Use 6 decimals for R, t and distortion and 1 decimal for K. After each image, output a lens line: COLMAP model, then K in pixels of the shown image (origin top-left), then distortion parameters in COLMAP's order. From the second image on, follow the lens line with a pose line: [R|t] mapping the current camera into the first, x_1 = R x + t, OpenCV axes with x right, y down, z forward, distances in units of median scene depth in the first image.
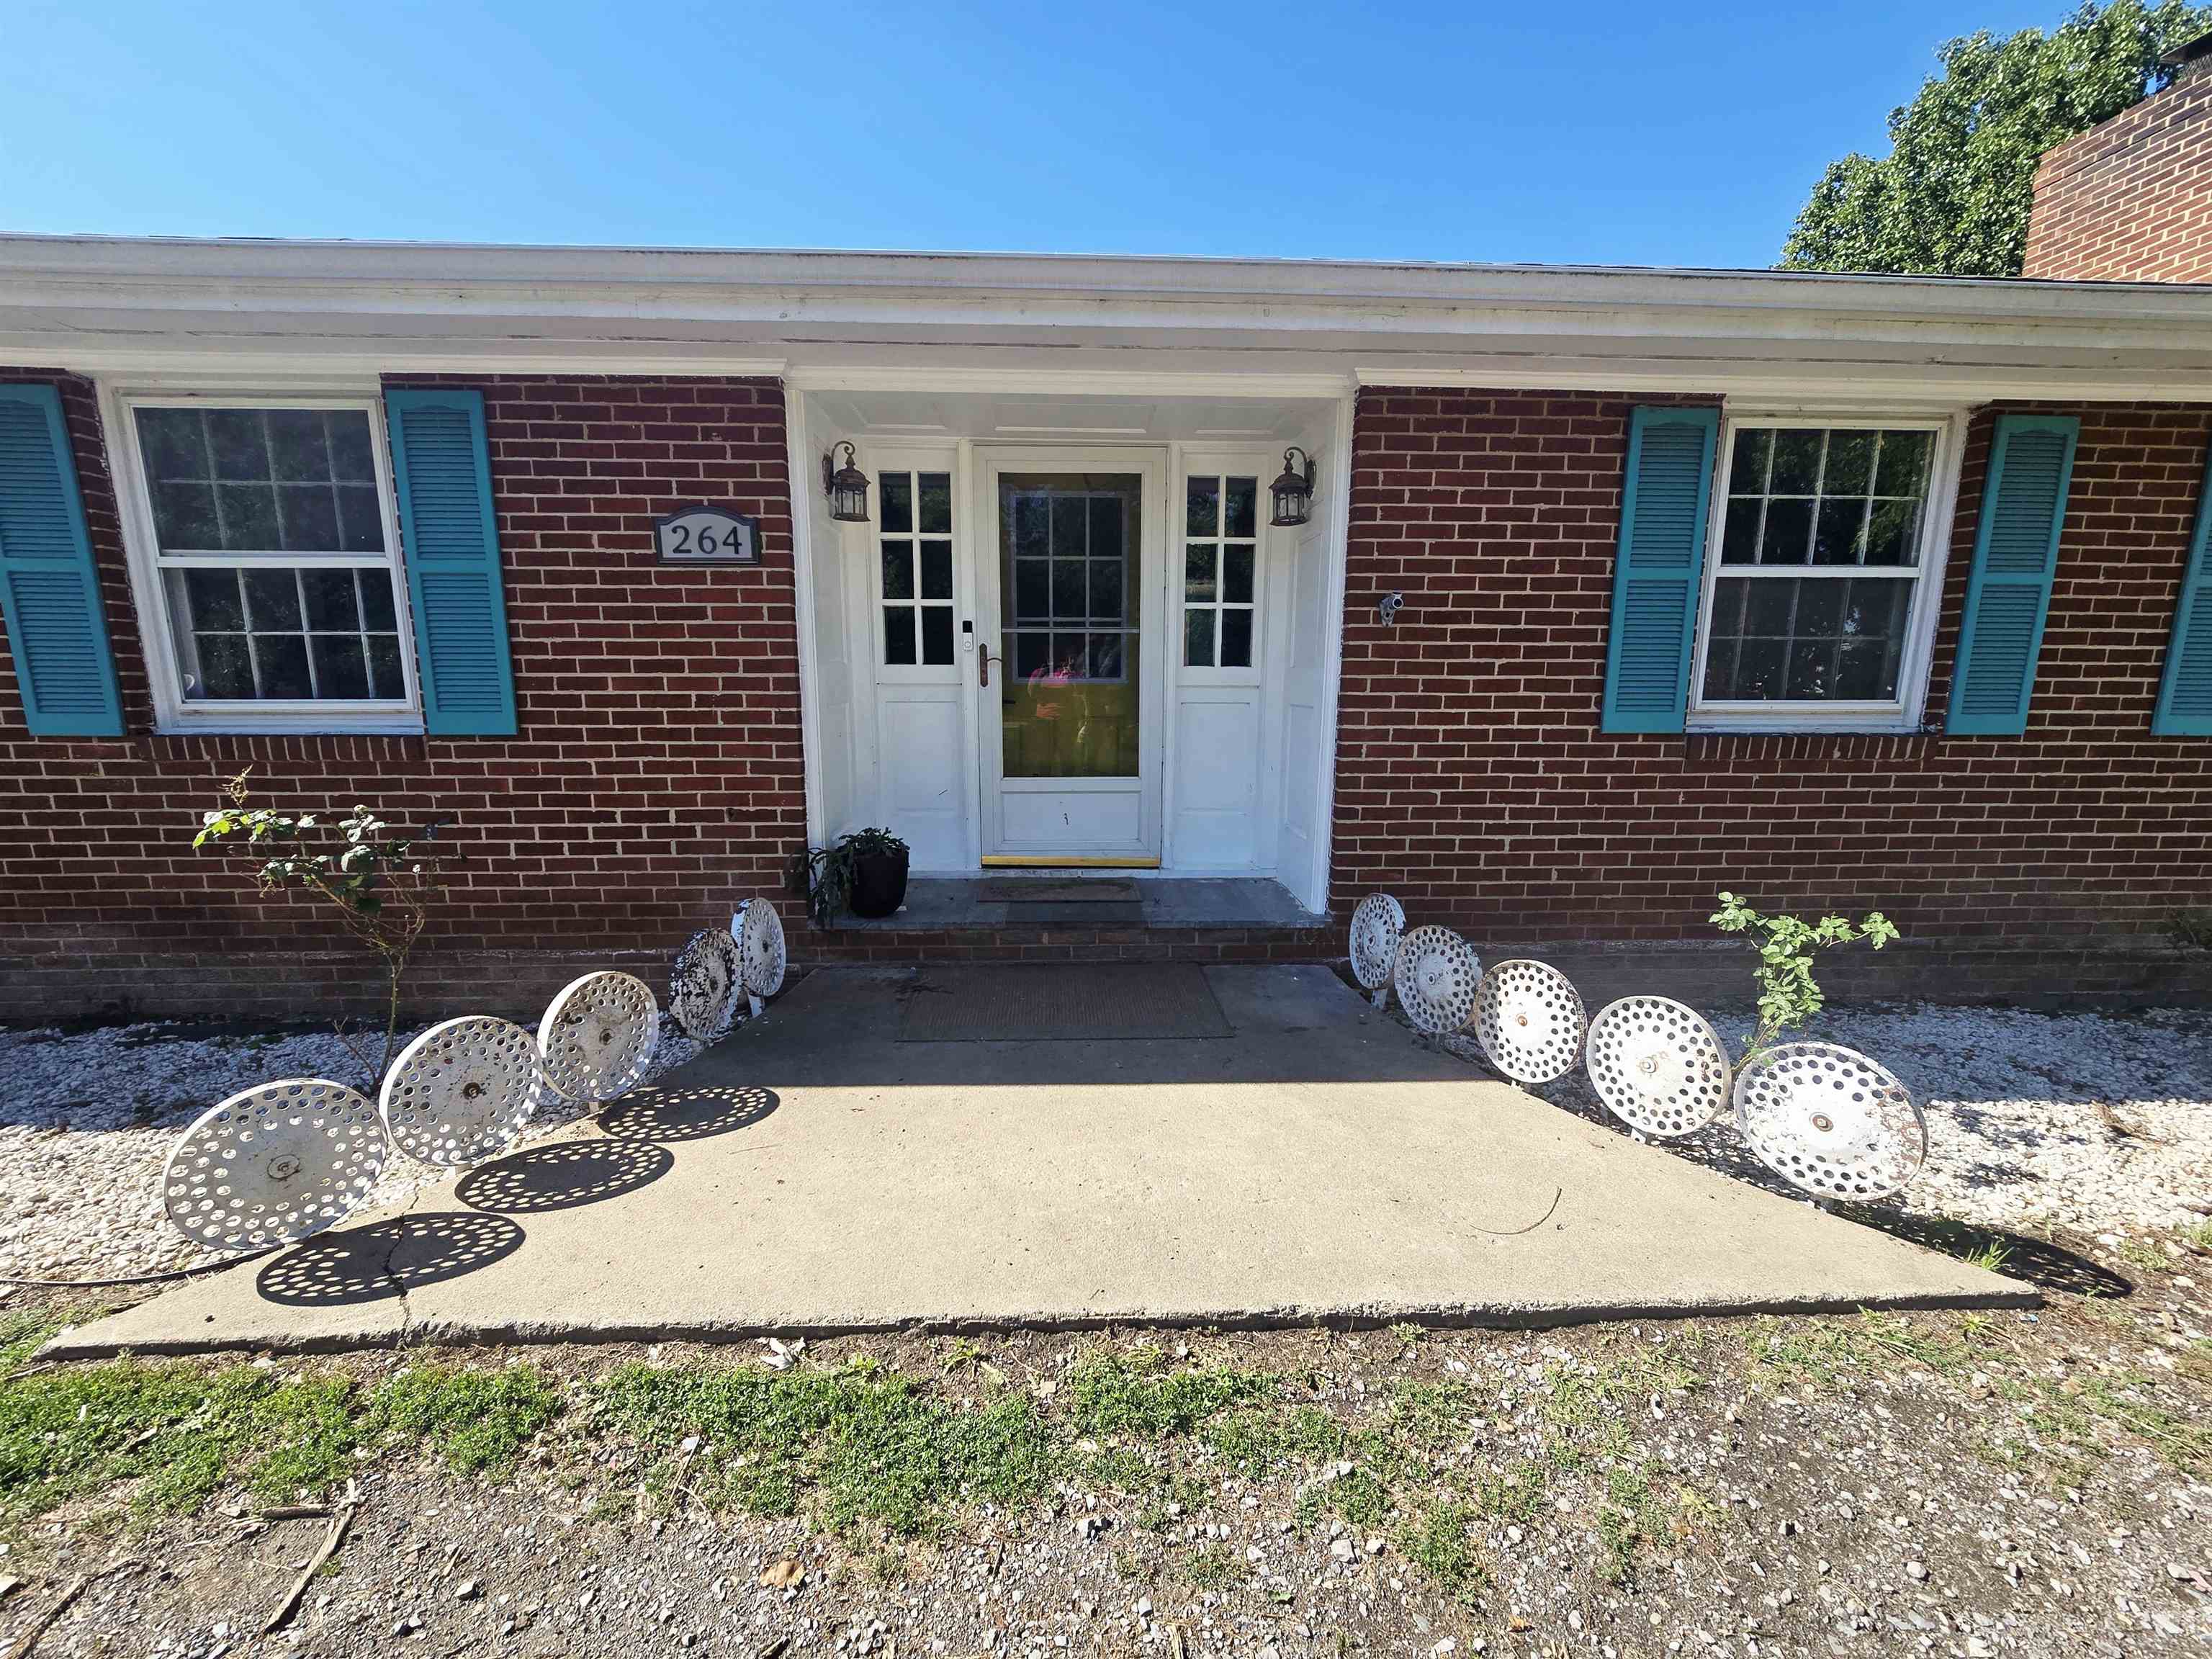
lens RADIAL K [[908.0, 0, 1092.2], [0, 908.0, 835.1], [0, 0, 1]] dist [-0.005027, -0.000335]
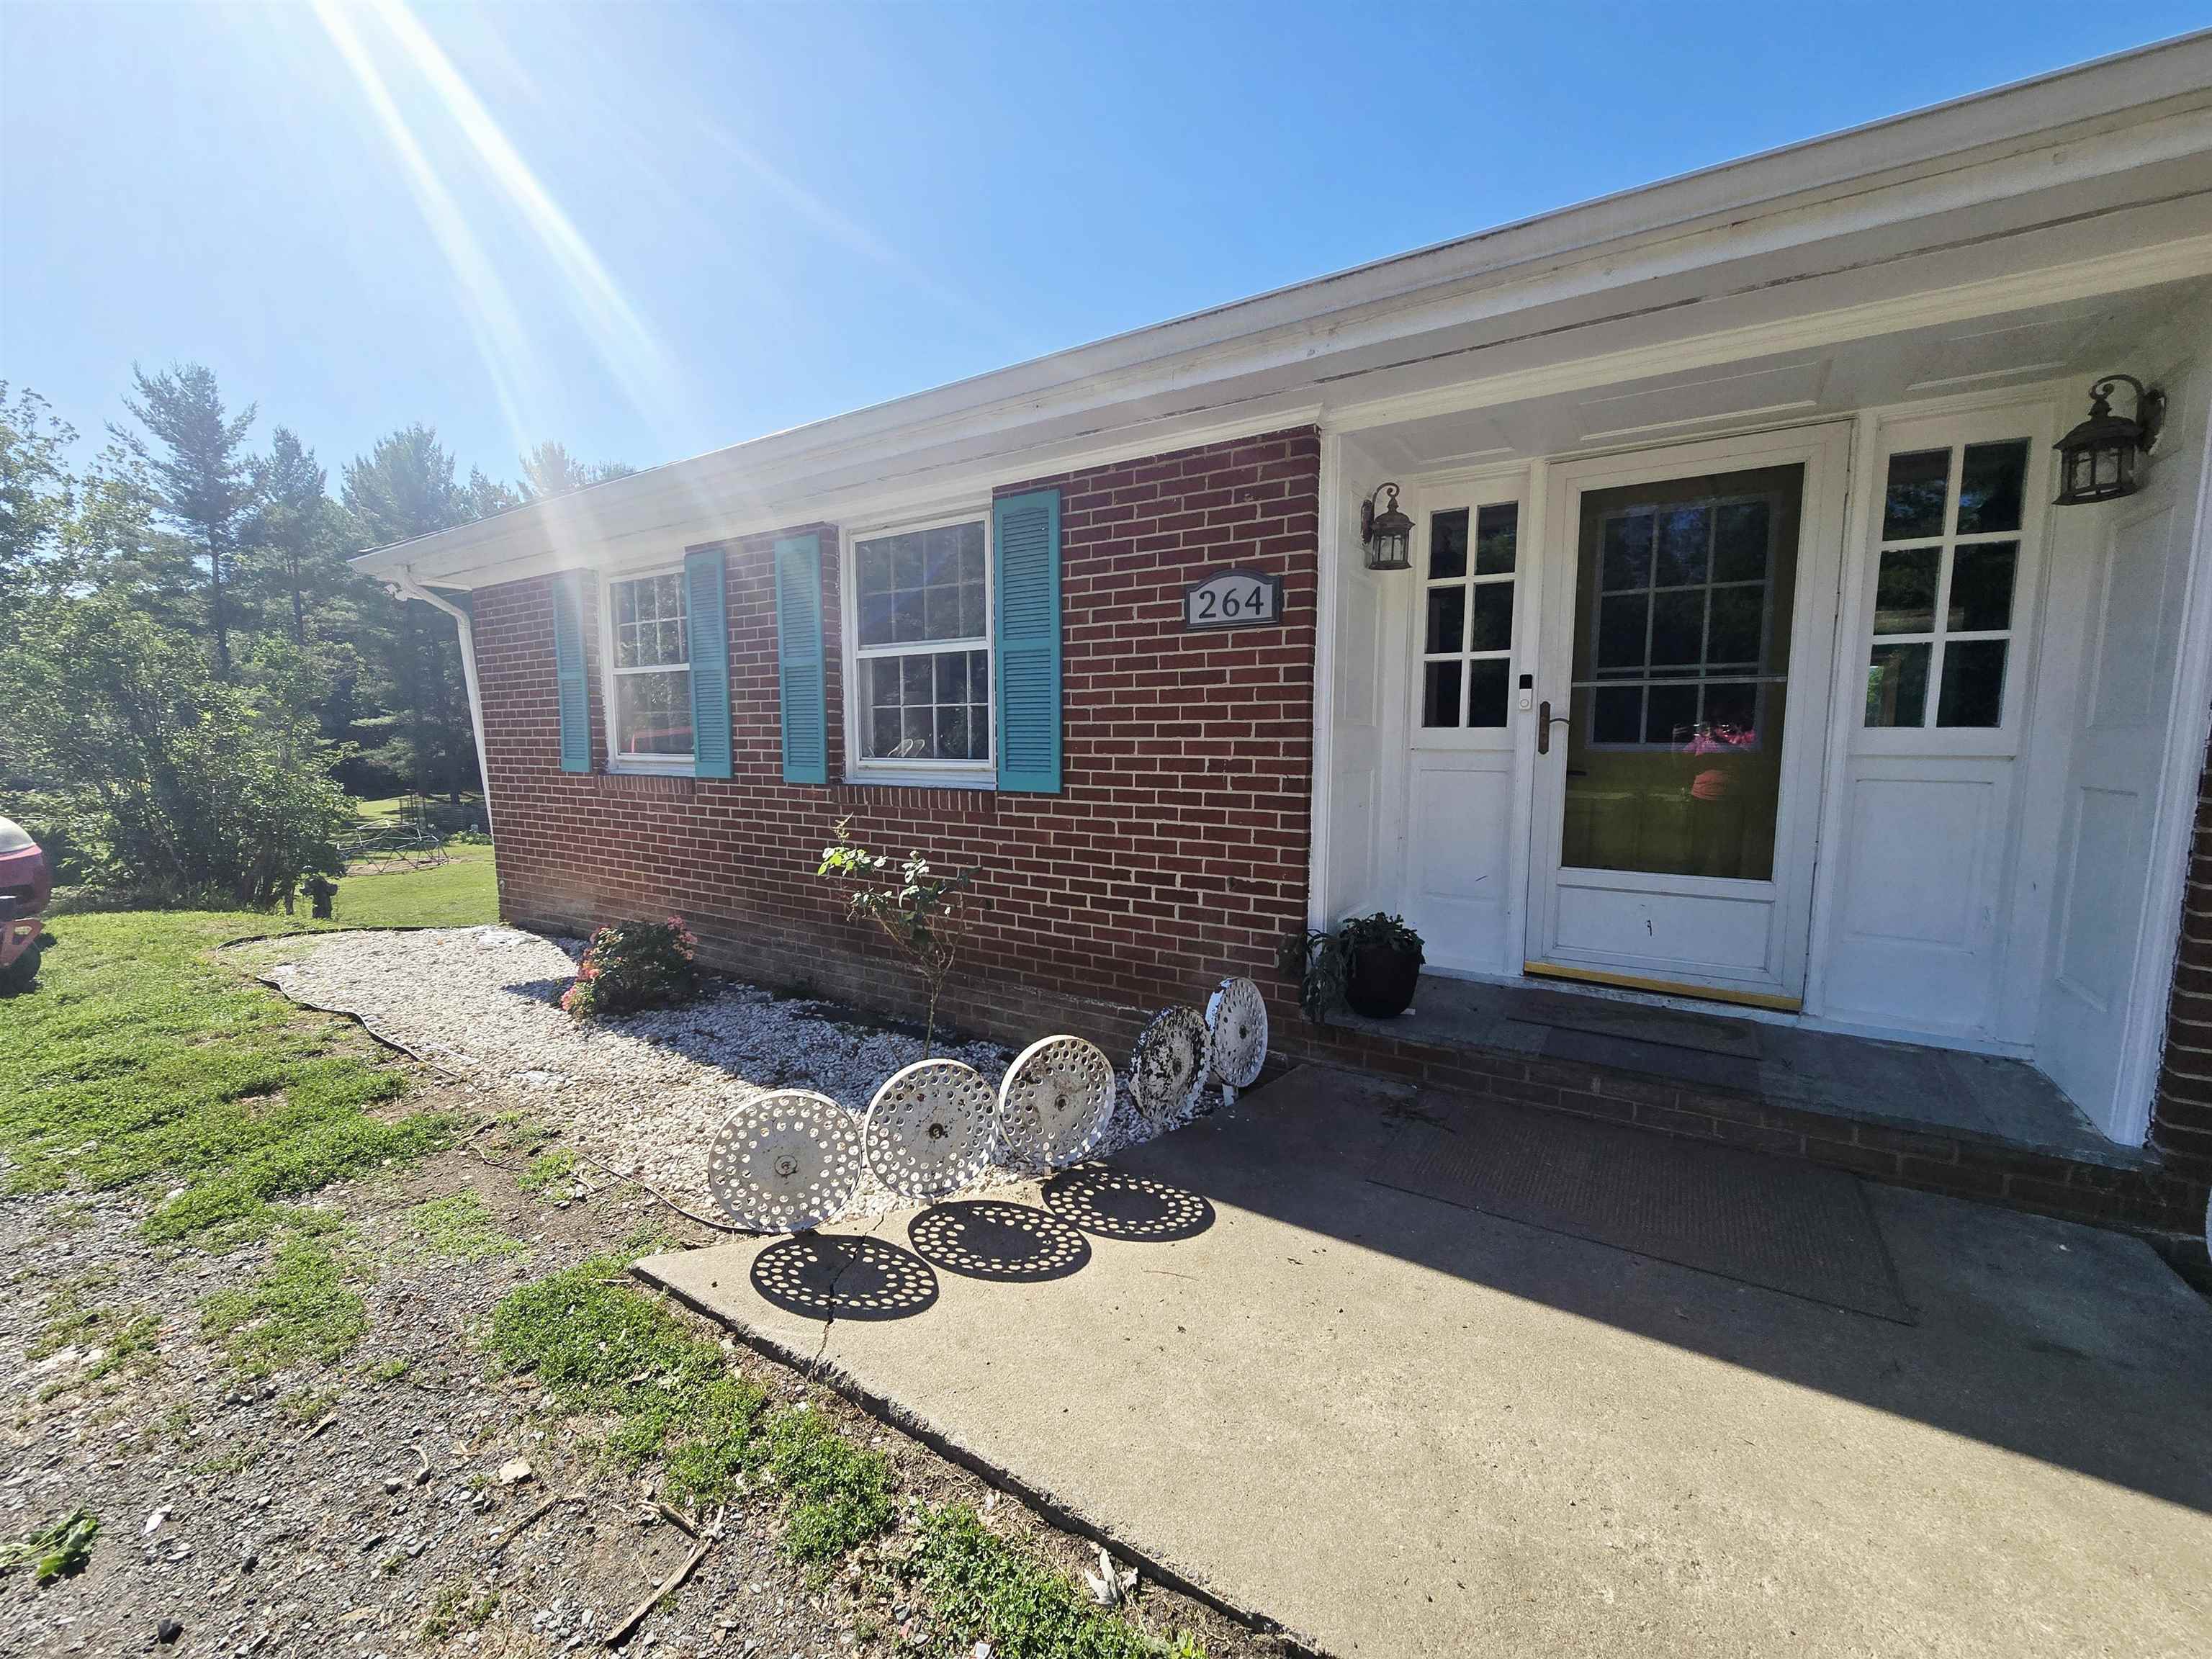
lens RADIAL K [[908.0, 0, 1089.7], [0, 908.0, 835.9], [0, 0, 1]] dist [-0.005027, -0.000335]
pose [[0.811874, 0.061633, -0.580571, 0.034521], [-0.100119, 0.994379, -0.034445, -0.027029], [0.575185, 0.086091, 0.813481, 0.140186]]
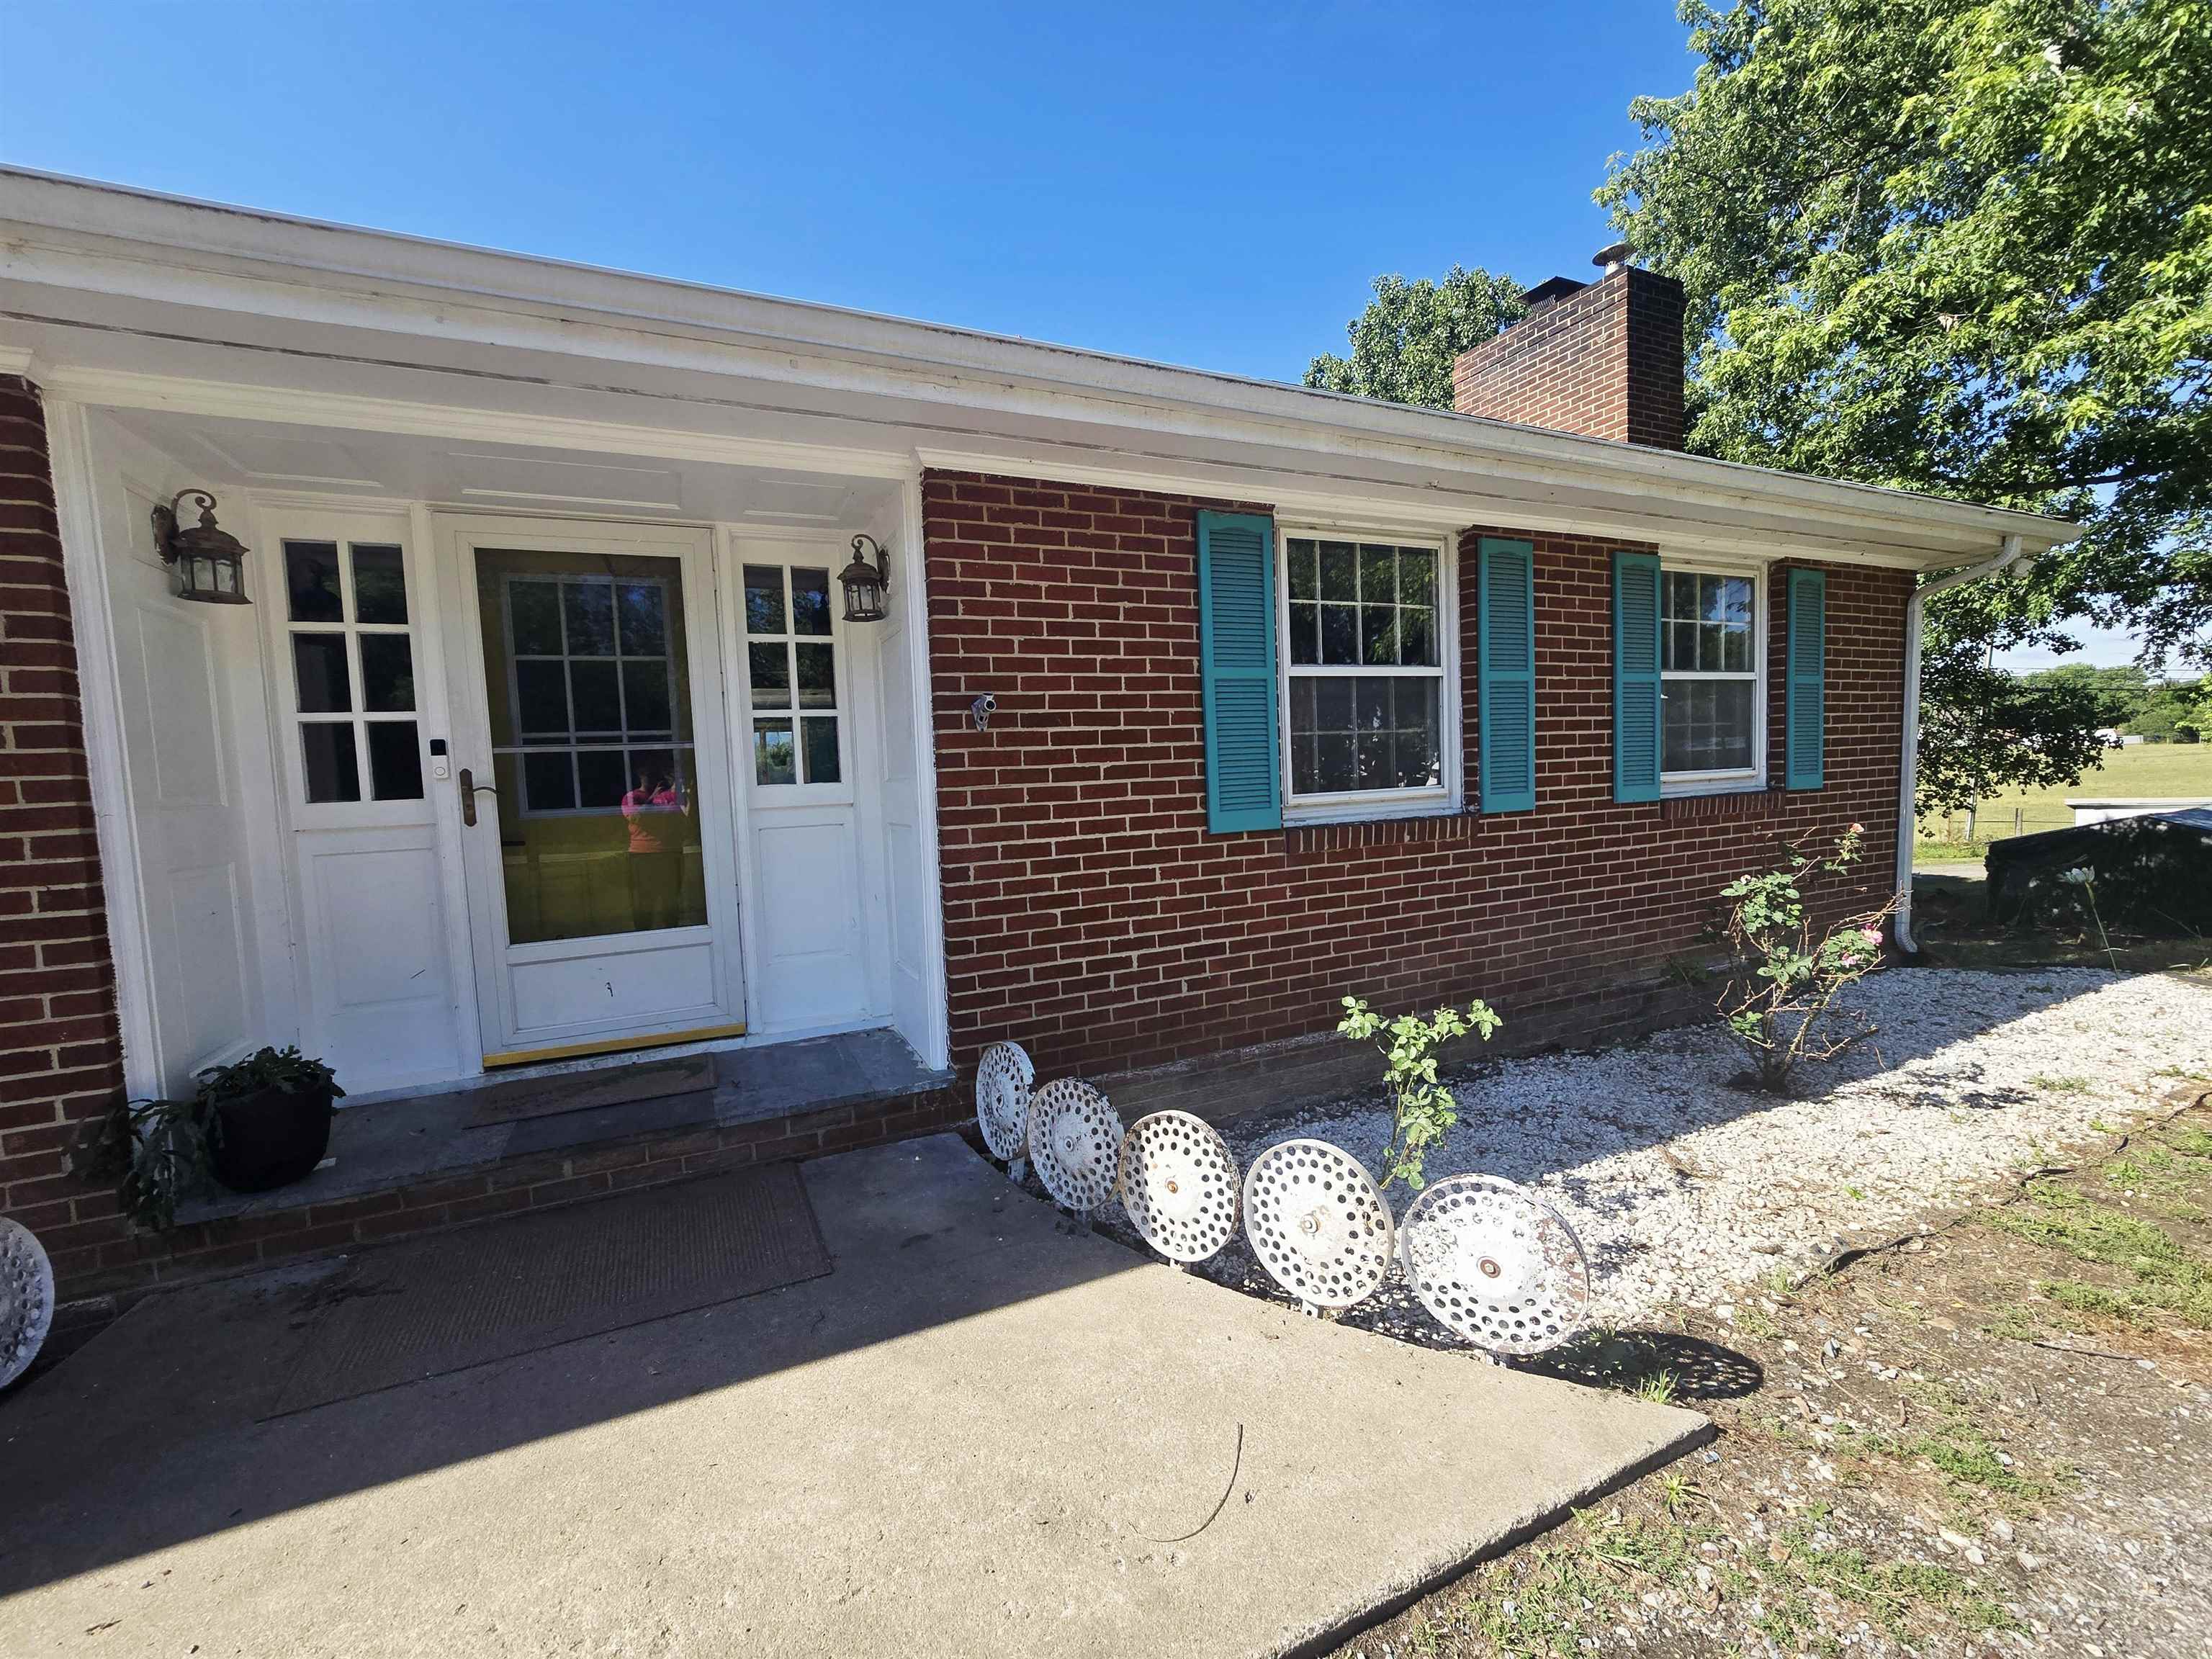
lens RADIAL K [[908.0, 0, 1103.1], [0, 908.0, 834.2], [0, 0, 1]] dist [-0.005027, -0.000335]
pose [[0.920083, -0.068937, 0.385611, 0.088287], [0.113619, 0.989041, -0.094285, -0.035821], [-0.374885, 0.130563, 0.917831, 0.163210]]
